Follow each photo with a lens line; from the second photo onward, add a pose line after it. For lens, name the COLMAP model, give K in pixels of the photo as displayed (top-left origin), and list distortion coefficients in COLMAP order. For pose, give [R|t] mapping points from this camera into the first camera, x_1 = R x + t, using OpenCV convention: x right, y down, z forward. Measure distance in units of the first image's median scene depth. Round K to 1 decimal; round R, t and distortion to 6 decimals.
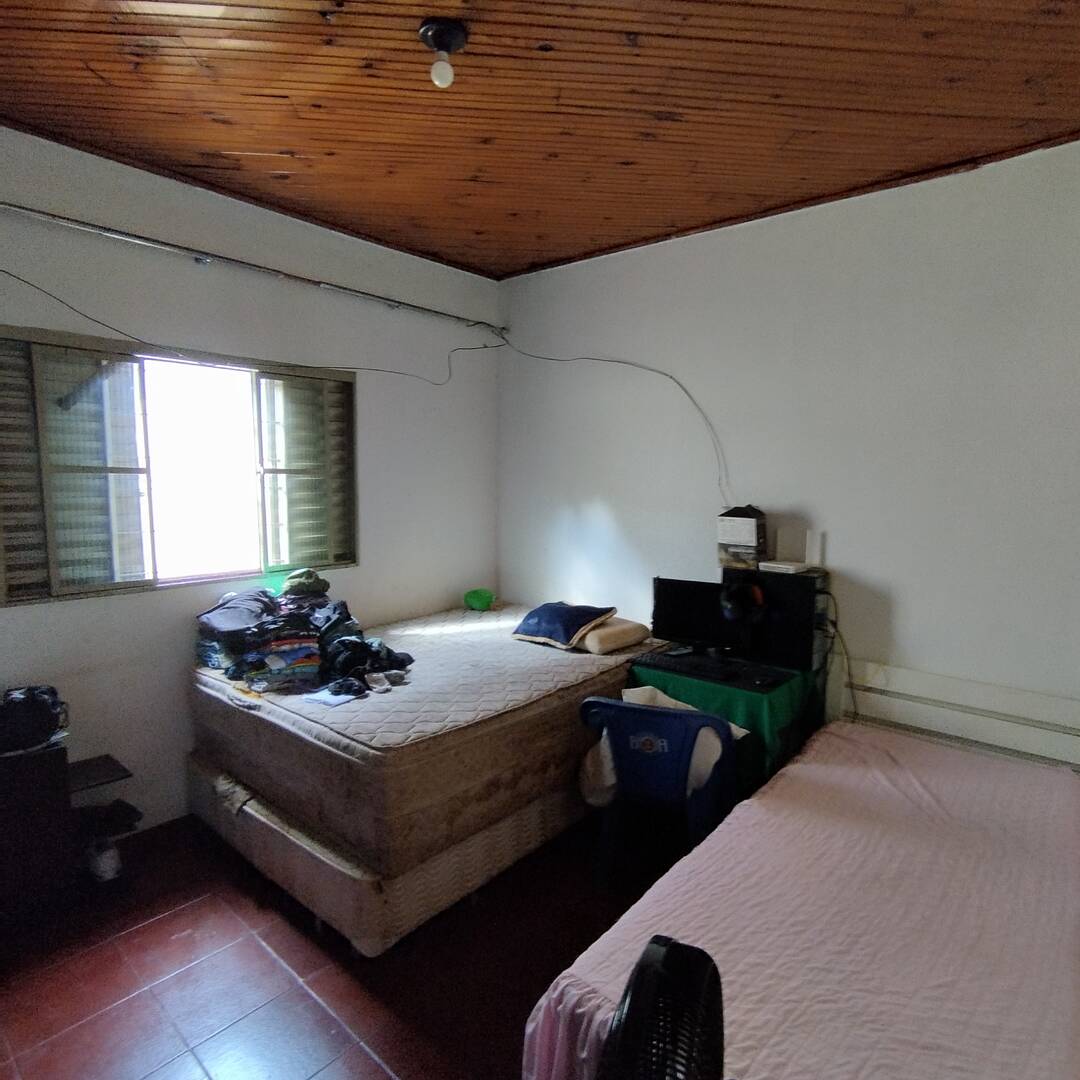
lens RADIAL K [[665.2, 0, 540.0], [0, 665.2, 540.0], [0, 0, 1]] dist [0.001232, 0.001177]
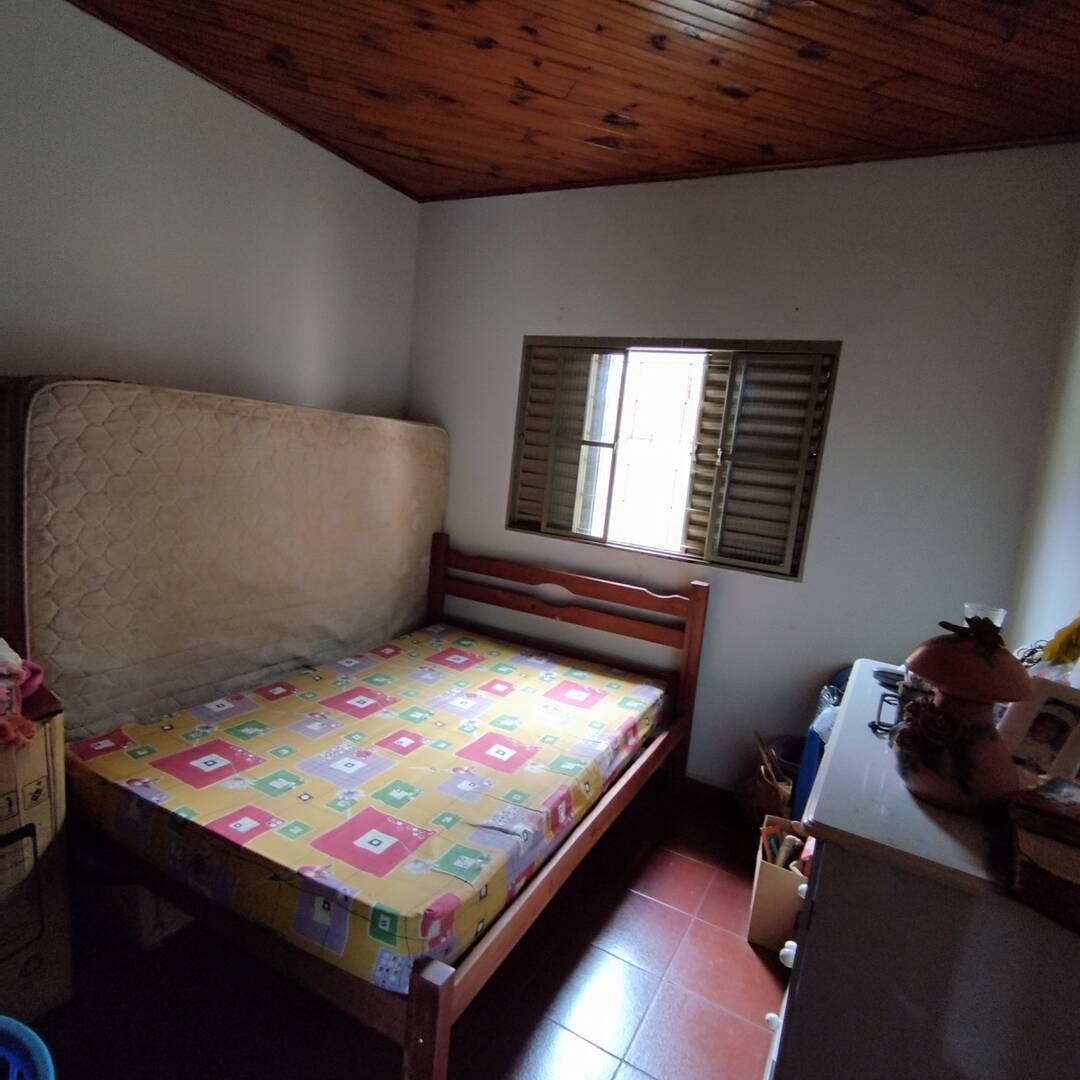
lens RADIAL K [[665.2, 0, 540.0], [0, 665.2, 540.0], [0, 0, 1]] dist [0.001232, 0.001177]
pose [[0.219820, 0.165313, -0.961432, 0.546001], [-0.198718, 0.972462, 0.121775, -0.060834], [0.955086, 0.164286, 0.246617, 0.622927]]
